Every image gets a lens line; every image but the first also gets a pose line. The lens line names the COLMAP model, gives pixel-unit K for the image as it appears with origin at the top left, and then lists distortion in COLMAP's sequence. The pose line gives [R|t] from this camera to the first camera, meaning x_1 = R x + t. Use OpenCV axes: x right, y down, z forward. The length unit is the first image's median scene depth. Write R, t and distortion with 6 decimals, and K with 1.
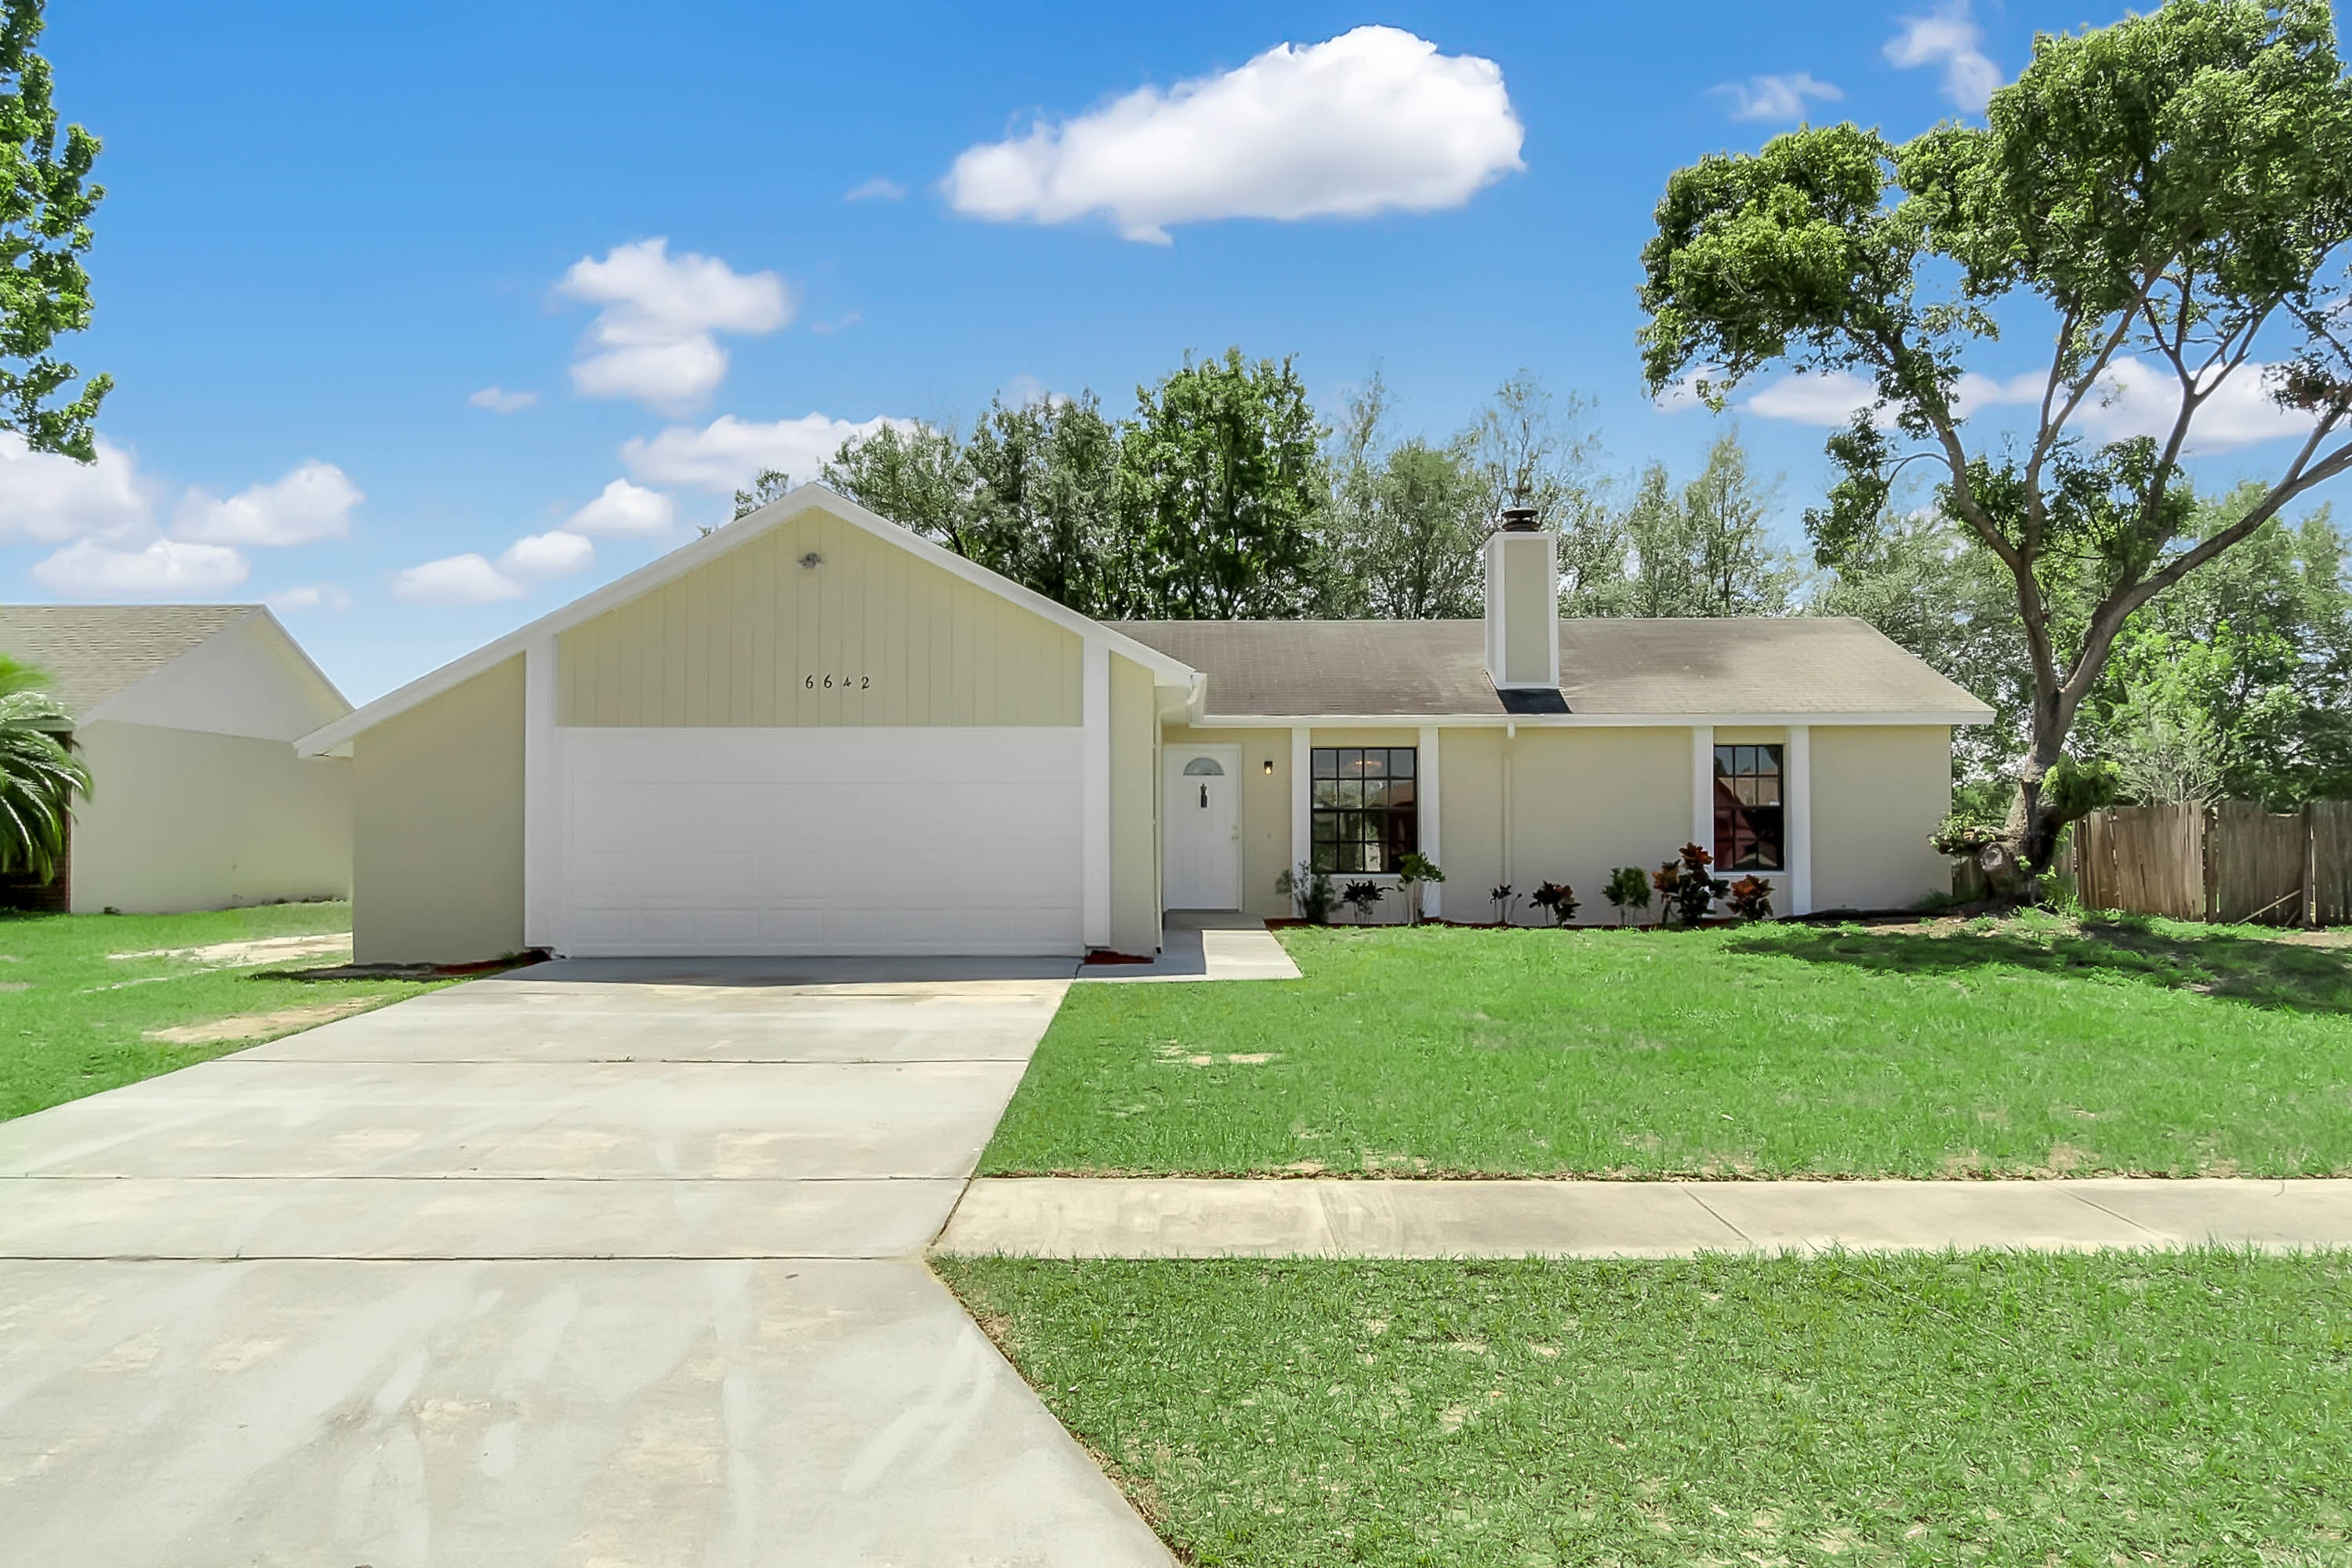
lens RADIAL K [[1208.7, 0, 1176.0], [0, 1208.7, 784.0], [0, 0, 1]] dist [-0.005305, -0.000798]
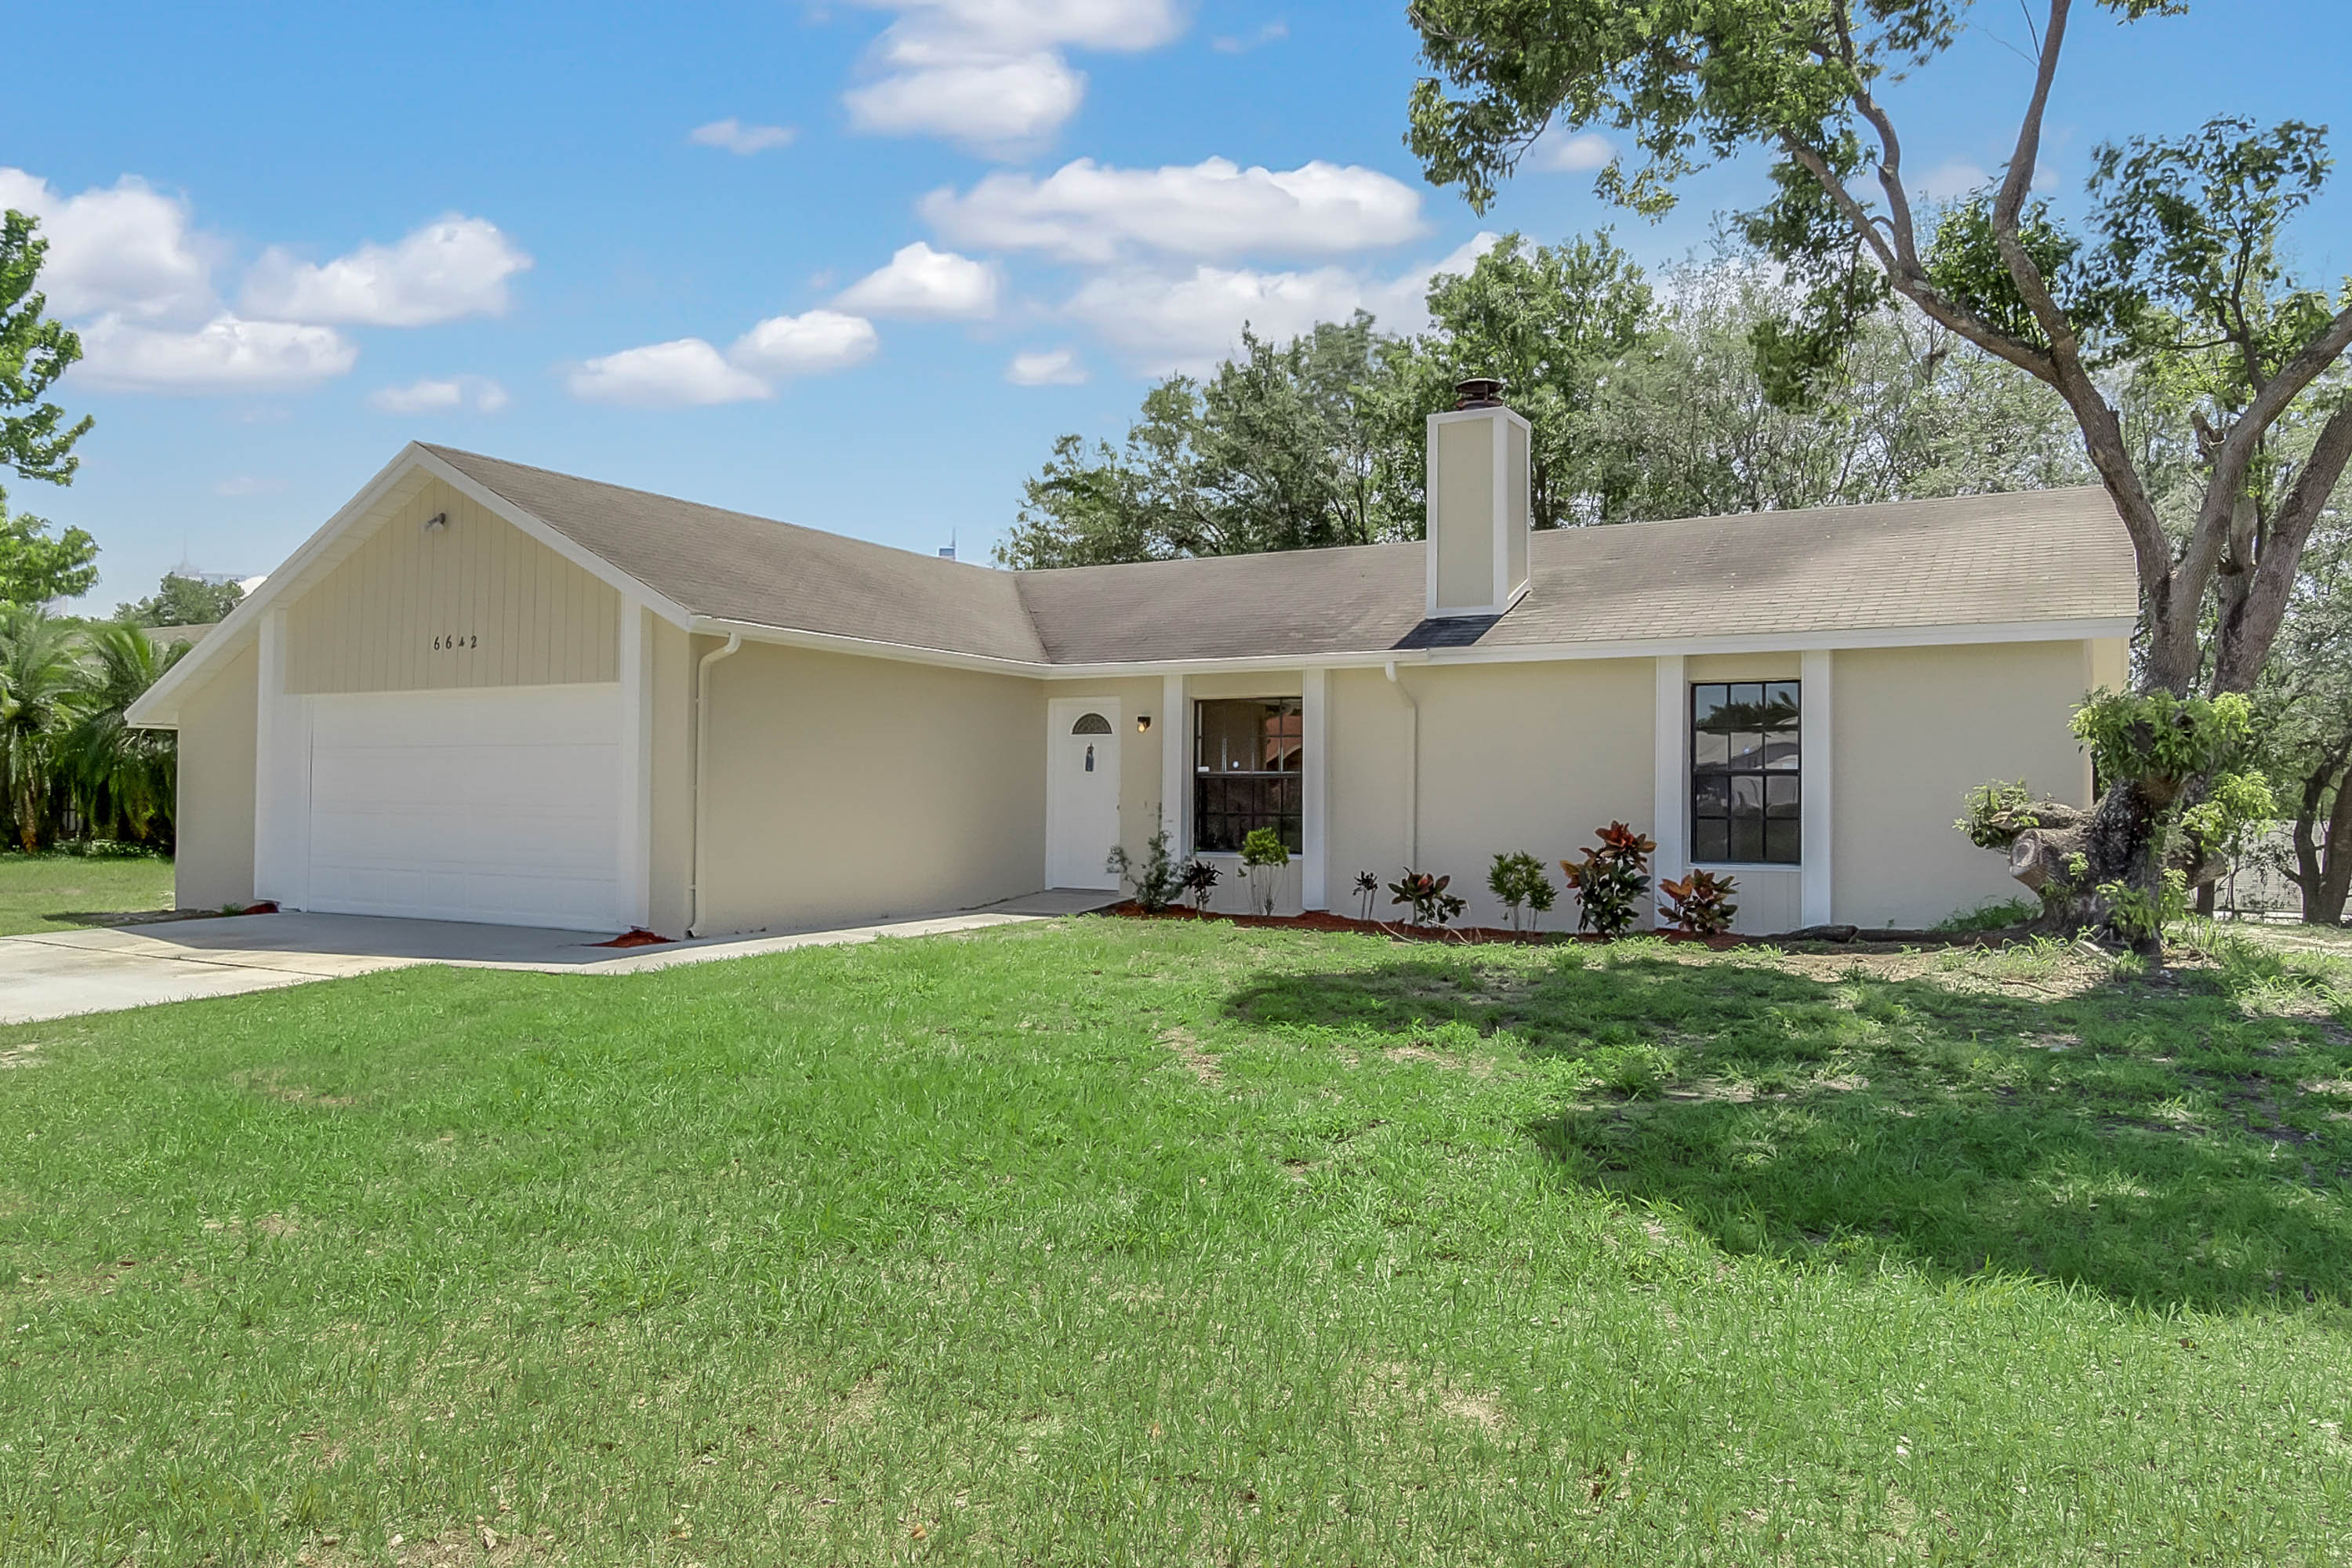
lens RADIAL K [[1208.7, 0, 1176.0], [0, 1208.7, 784.0], [0, 0, 1]] dist [-0.005305, -0.000798]
pose [[0.919791, 0.004448, -0.392384, 0.458037], [0.007613, 0.999545, 0.029178, 0.004068], [0.392335, -0.029824, 0.919339, 0.239637]]
